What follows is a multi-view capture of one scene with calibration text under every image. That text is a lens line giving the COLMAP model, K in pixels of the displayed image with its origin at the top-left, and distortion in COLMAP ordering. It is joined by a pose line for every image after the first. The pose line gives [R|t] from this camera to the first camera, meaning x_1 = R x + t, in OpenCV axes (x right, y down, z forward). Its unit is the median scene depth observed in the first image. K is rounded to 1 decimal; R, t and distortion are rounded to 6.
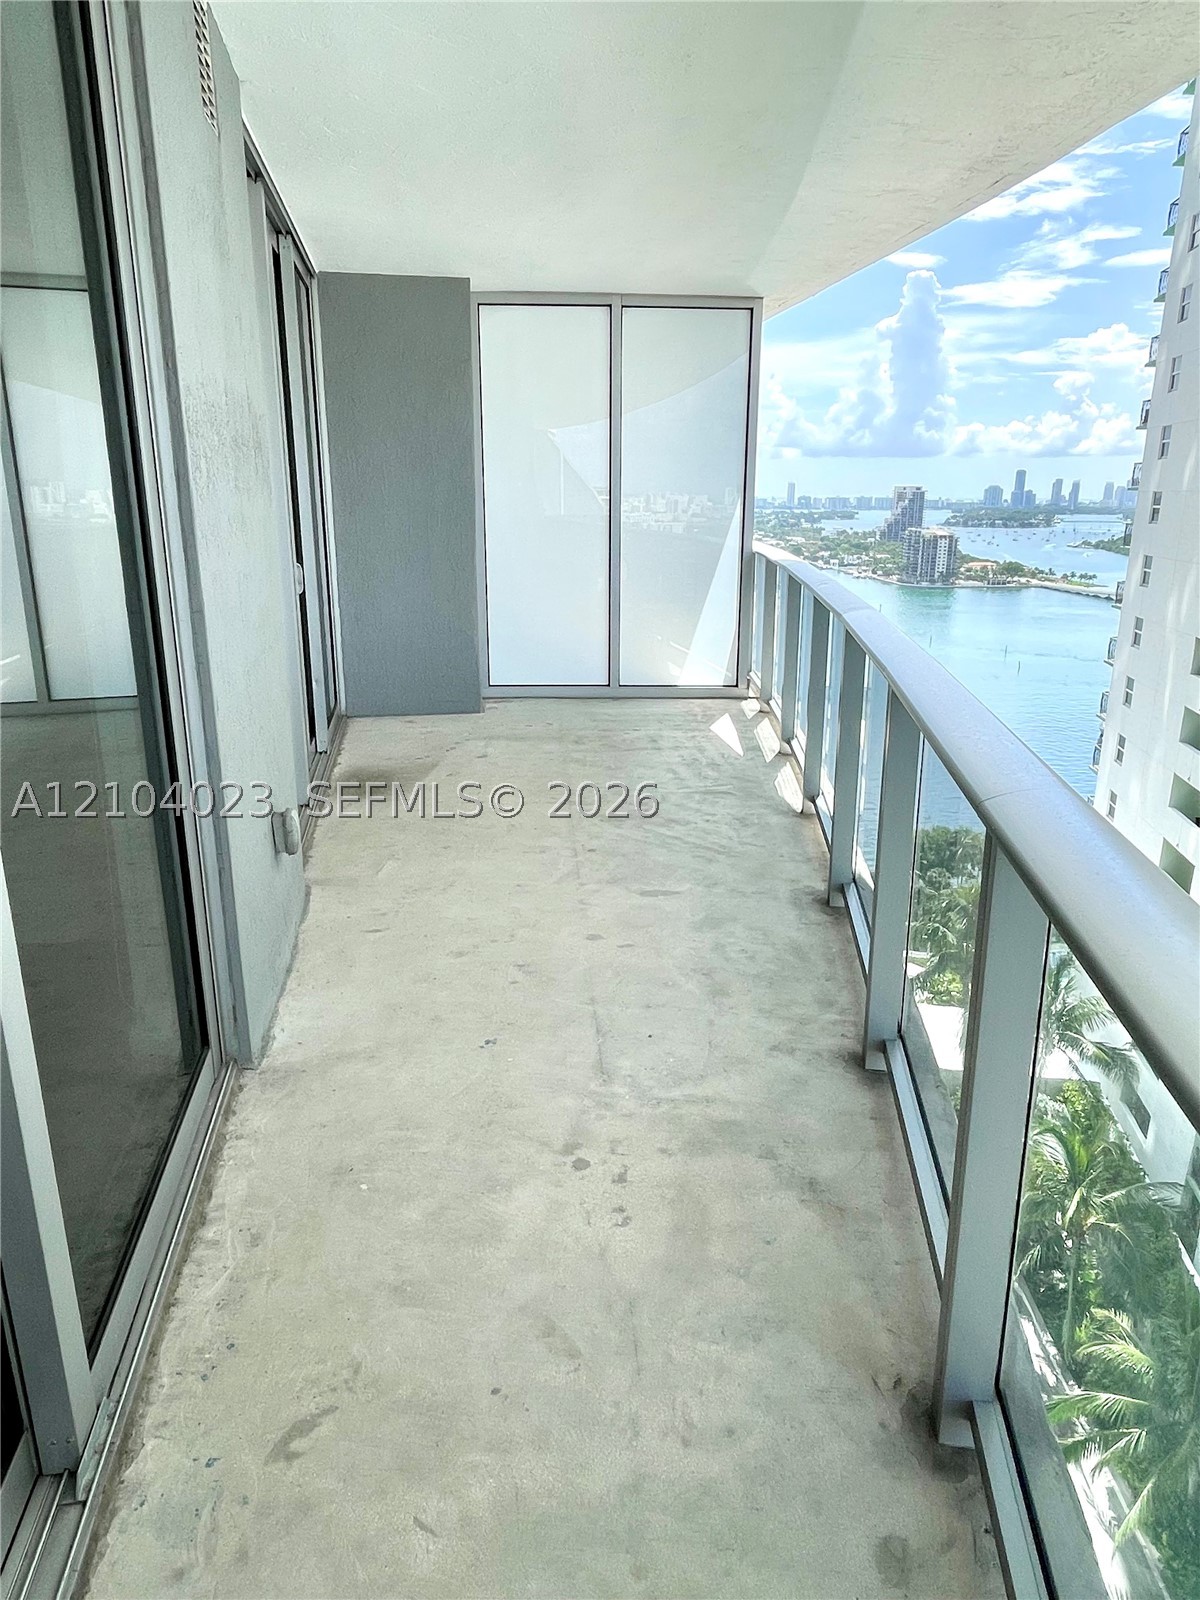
lens RADIAL K [[1029.4, 0, 600.0], [0, 1029.4, 800.0], [0, 0, 1]] dist [-0.005546, -0.001728]
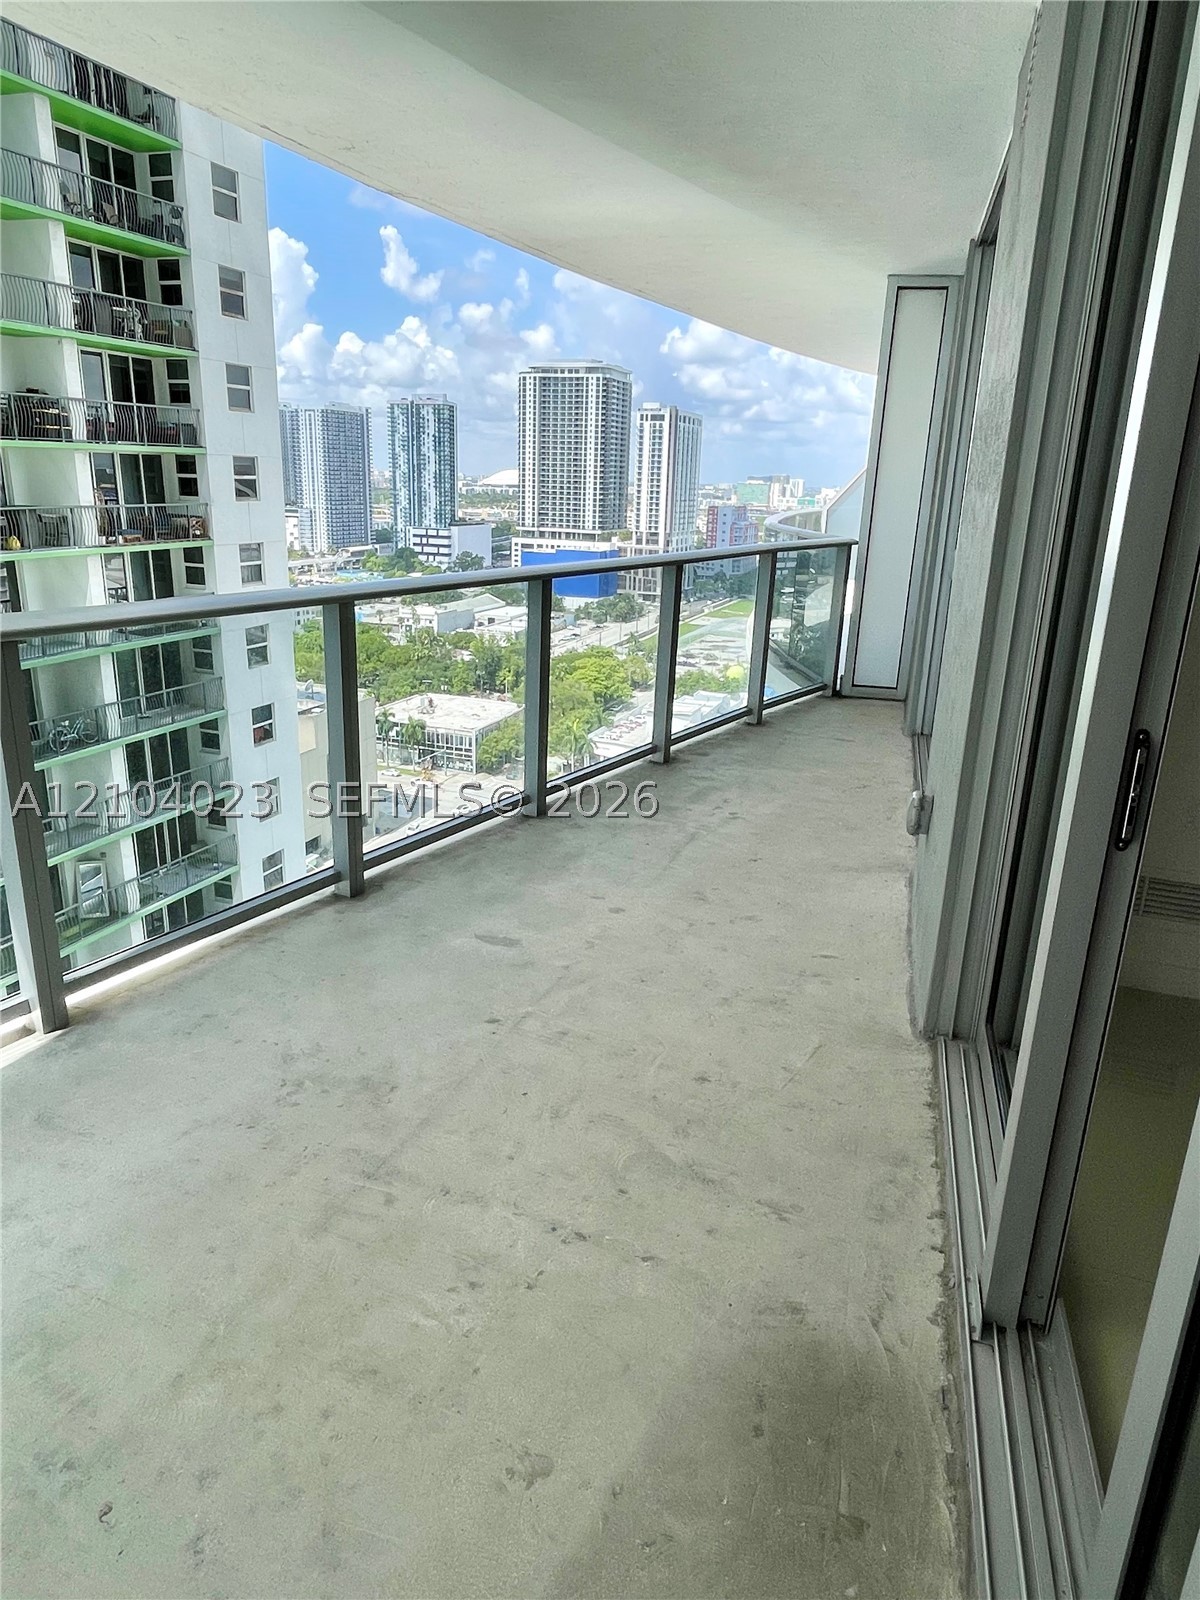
lens RADIAL K [[1029.4, 0, 600.0], [0, 1029.4, 800.0], [0, 0, 1]] dist [-0.005546, -0.001728]
pose [[-0.905461, -0.157454, 0.394144, -0.441226], [0.088881, 0.837708, 0.538837, -0.599519], [-0.415019, 0.522928, -0.744517, 1.997091]]
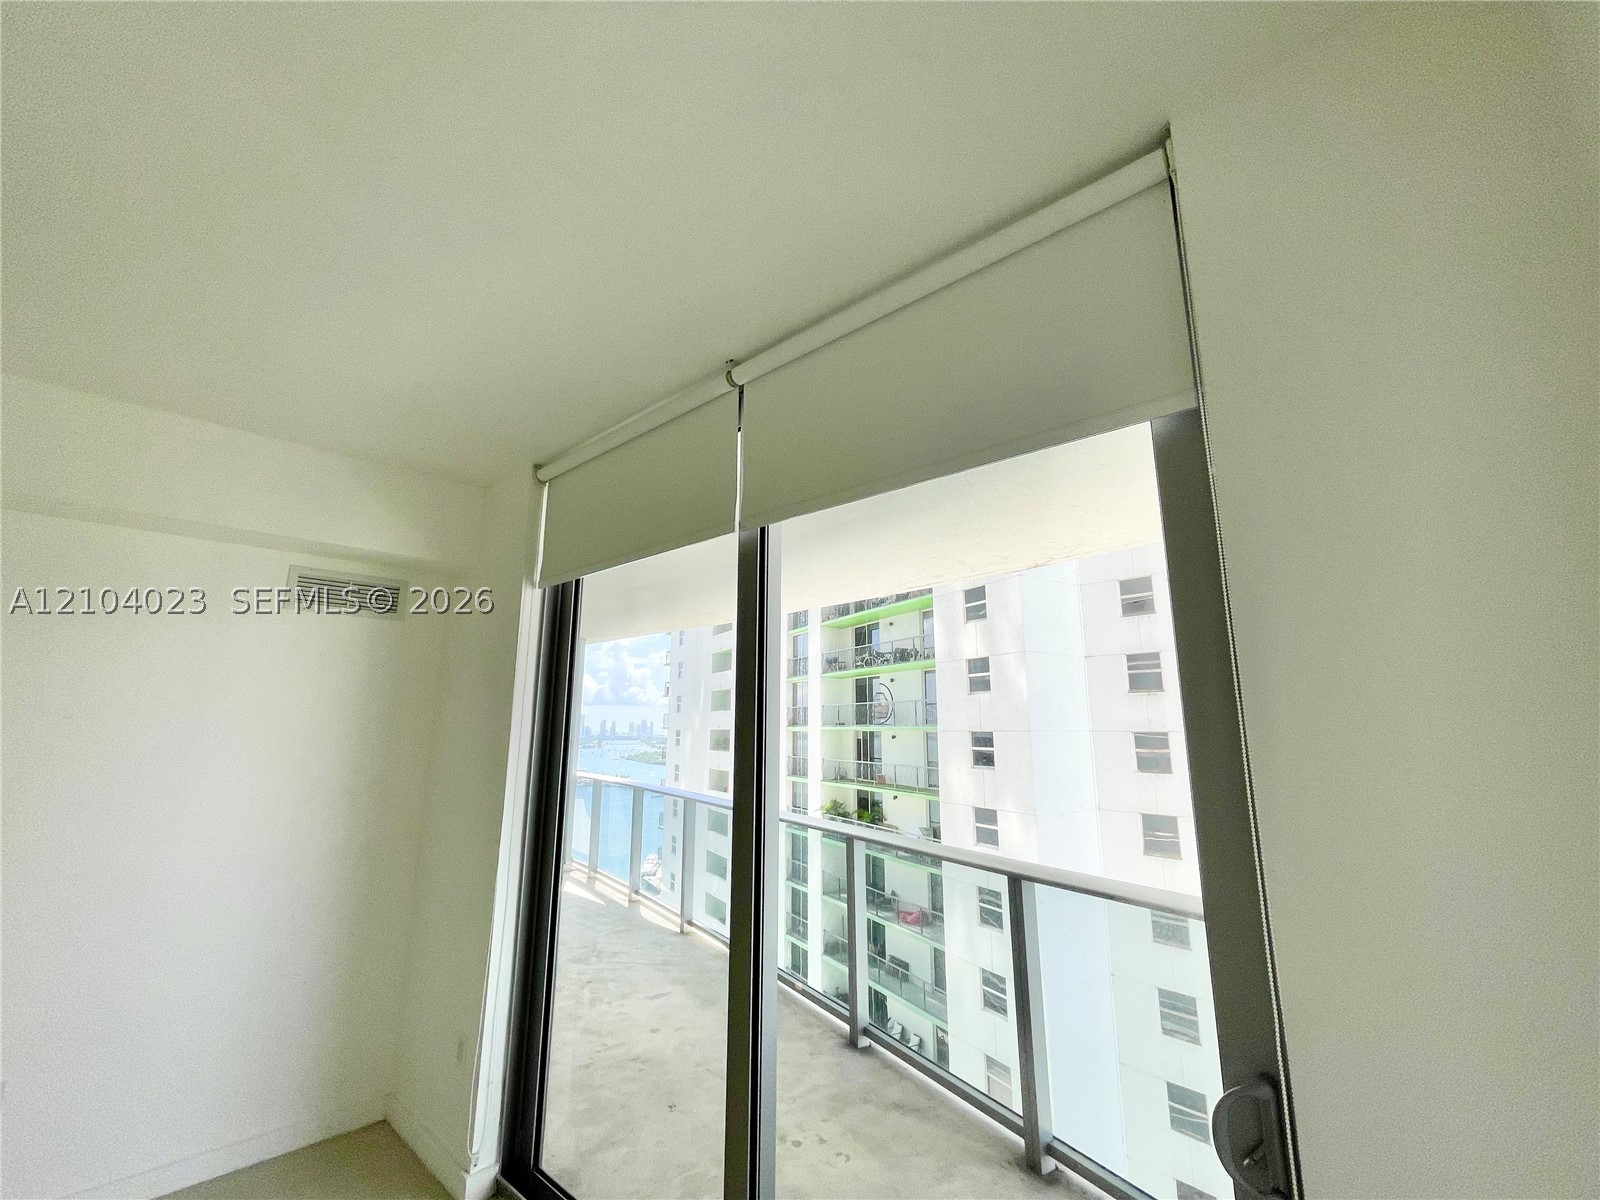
lens RADIAL K [[650.3, 0, 795.4], [0, 650.3, 606.5], [0, 0, 1]] dist [-0.002198, -0.000490]
pose [[0.771228, 0.120133, 0.625121, -0.632549], [0.178801, 0.901613, -0.393859, -0.026920], [-0.610932, 0.415527, 0.673869, -0.094256]]
